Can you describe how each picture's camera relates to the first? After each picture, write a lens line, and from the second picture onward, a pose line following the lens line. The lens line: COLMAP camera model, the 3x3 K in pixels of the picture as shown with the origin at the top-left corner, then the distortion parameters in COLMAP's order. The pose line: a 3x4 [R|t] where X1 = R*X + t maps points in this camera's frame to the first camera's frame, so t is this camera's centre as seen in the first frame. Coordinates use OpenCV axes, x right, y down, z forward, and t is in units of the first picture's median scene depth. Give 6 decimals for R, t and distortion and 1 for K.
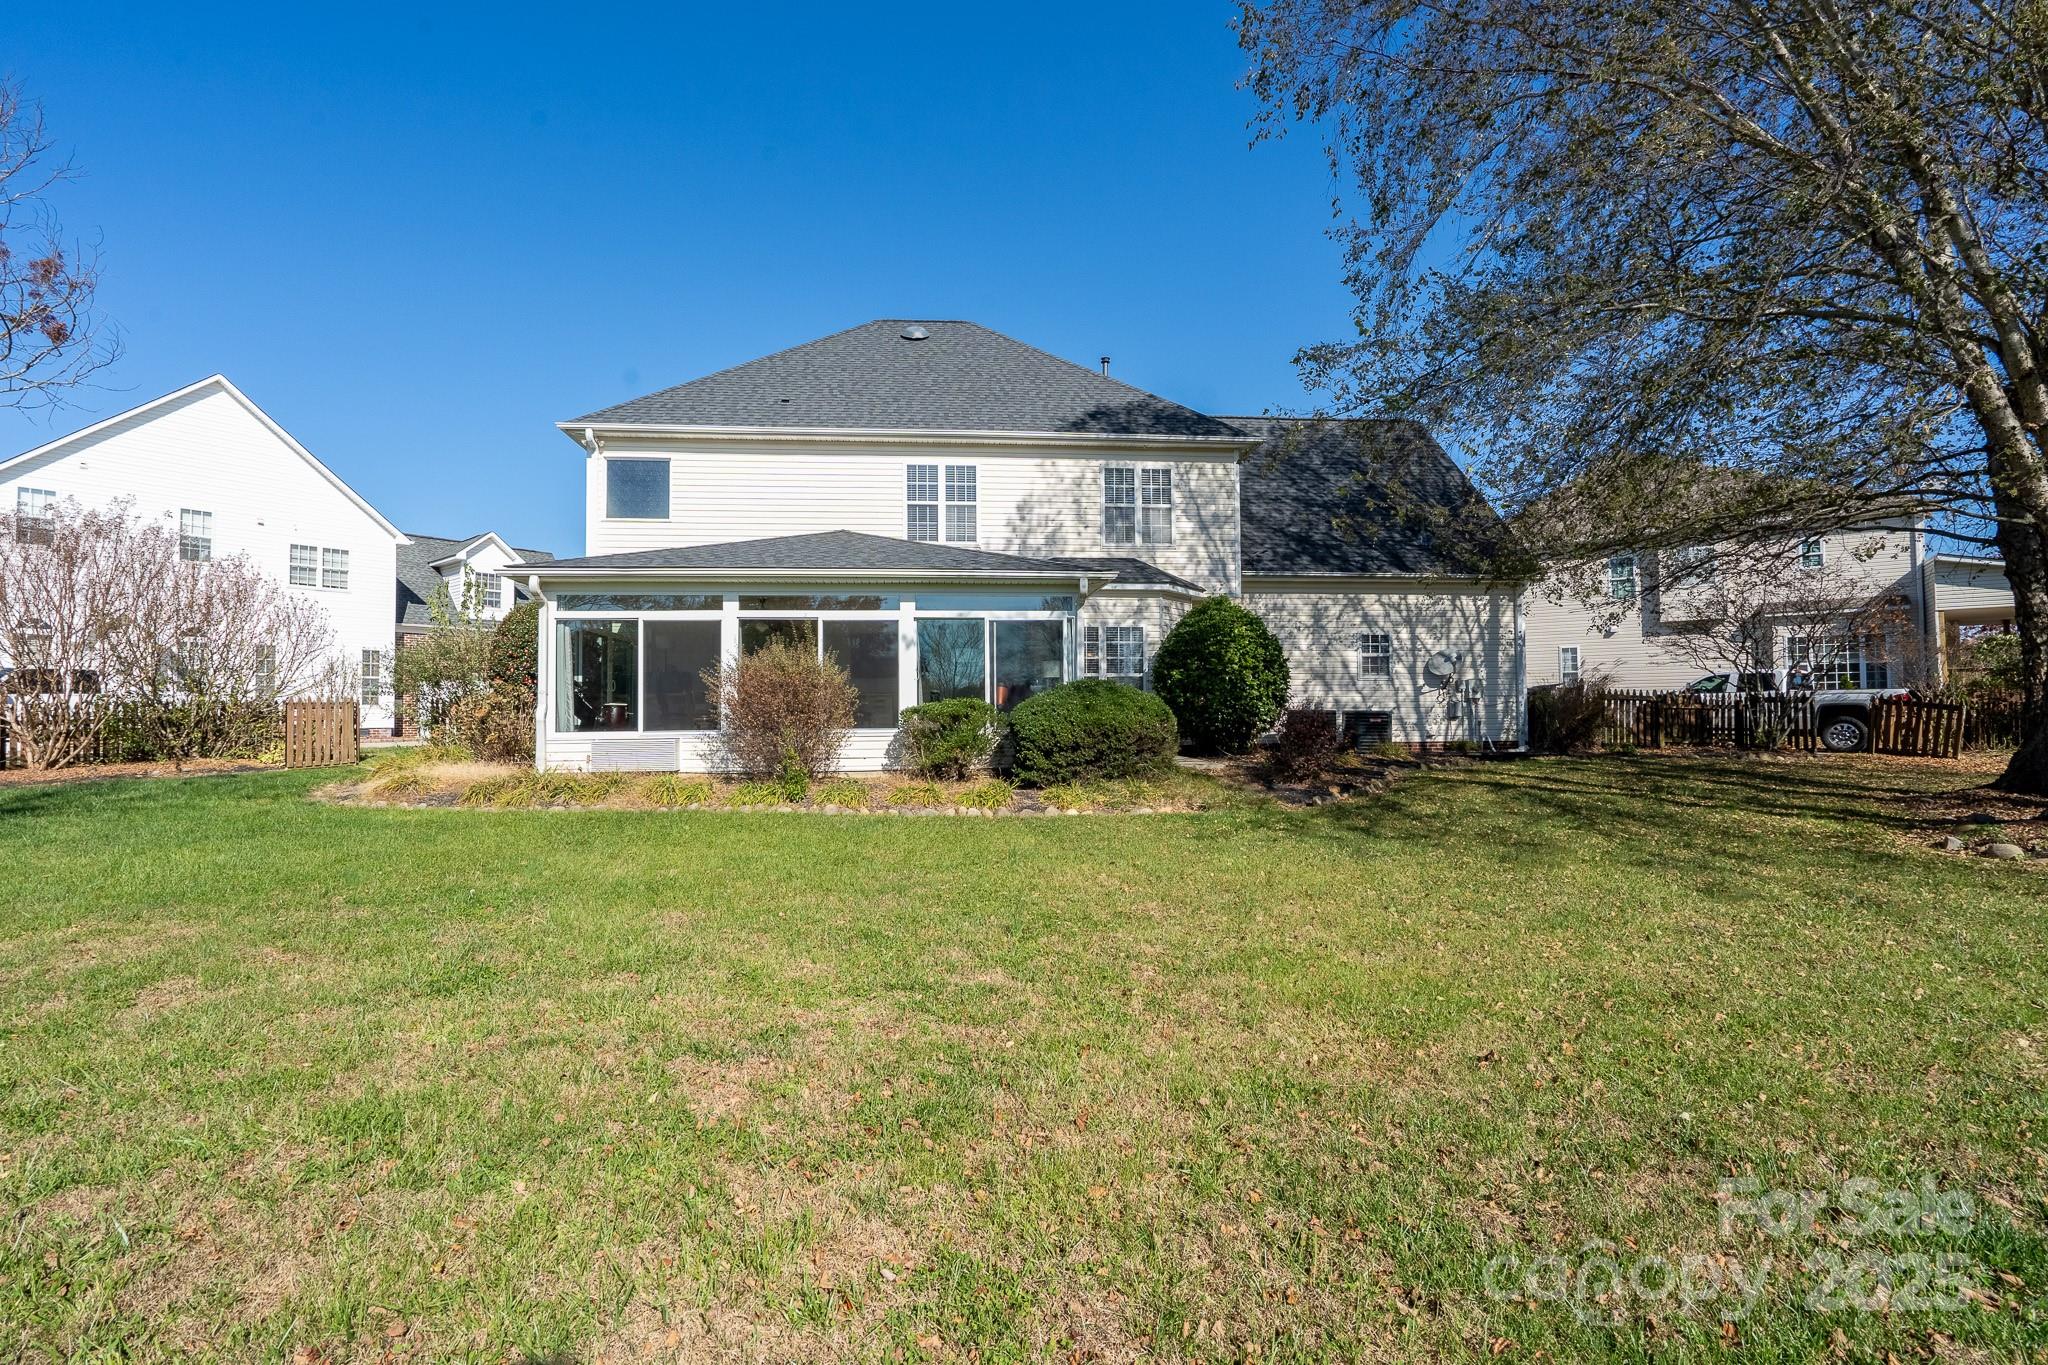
lens RADIAL K [[932.8, 0, 1008.9], [0, 932.8, 682.4], [0, 0, 1]] dist [0.000688, 0.000122]
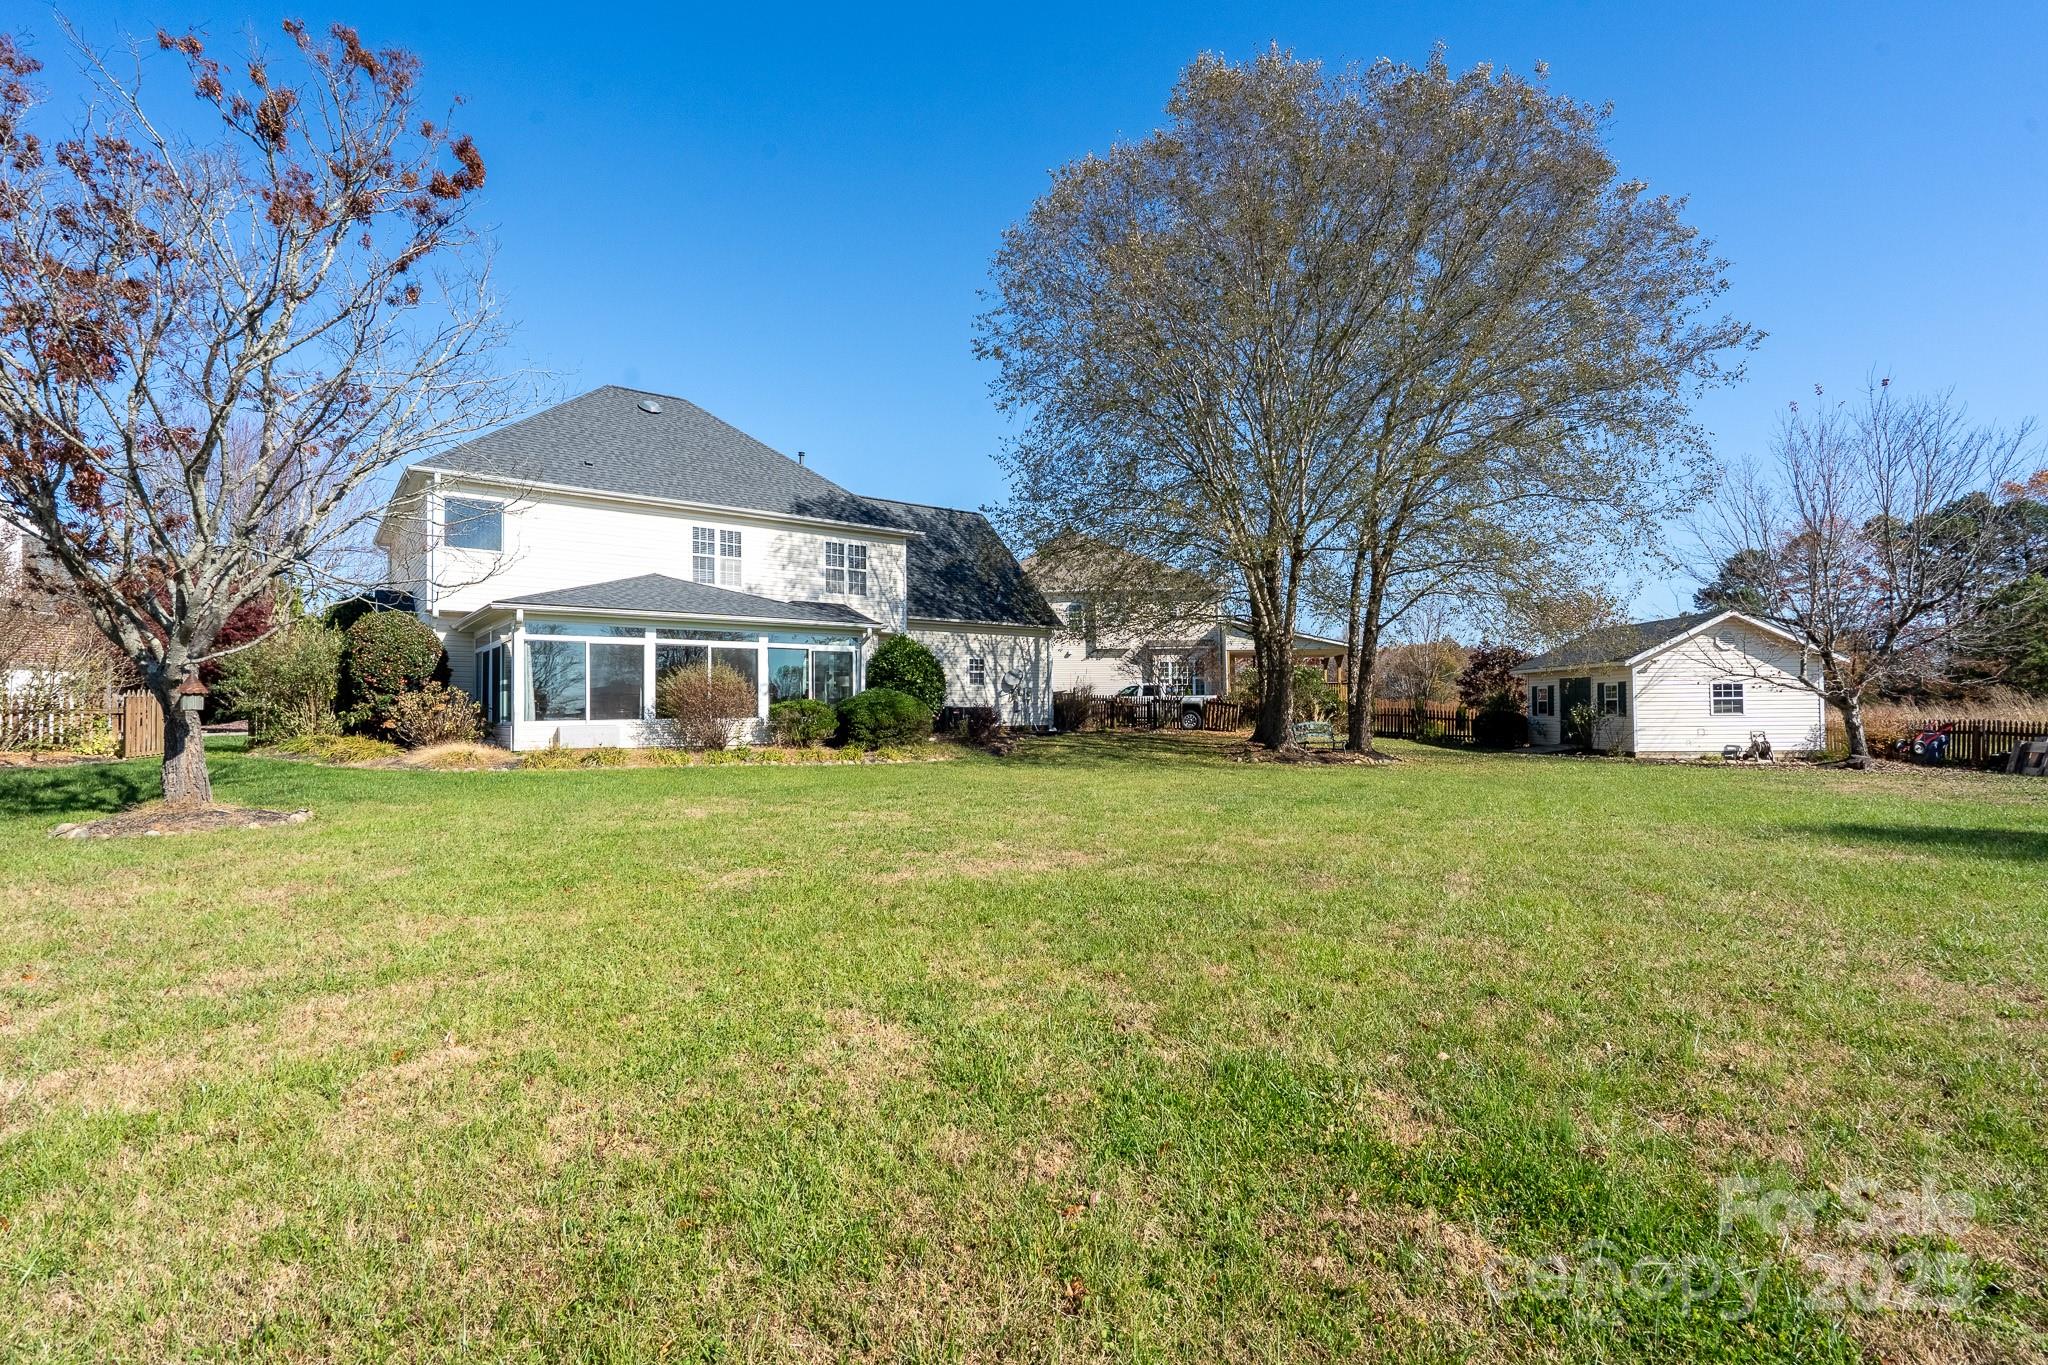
lens RADIAL K [[932.8, 0, 1008.9], [0, 932.8, 682.4], [0, 0, 1]] dist [0.000688, 0.000122]
pose [[0.841449, 0.014937, 0.540129, -0.447224], [-0.017351, 0.999849, -0.000620, -0.011808], [-0.540057, -0.008849, 0.841582, -0.397666]]
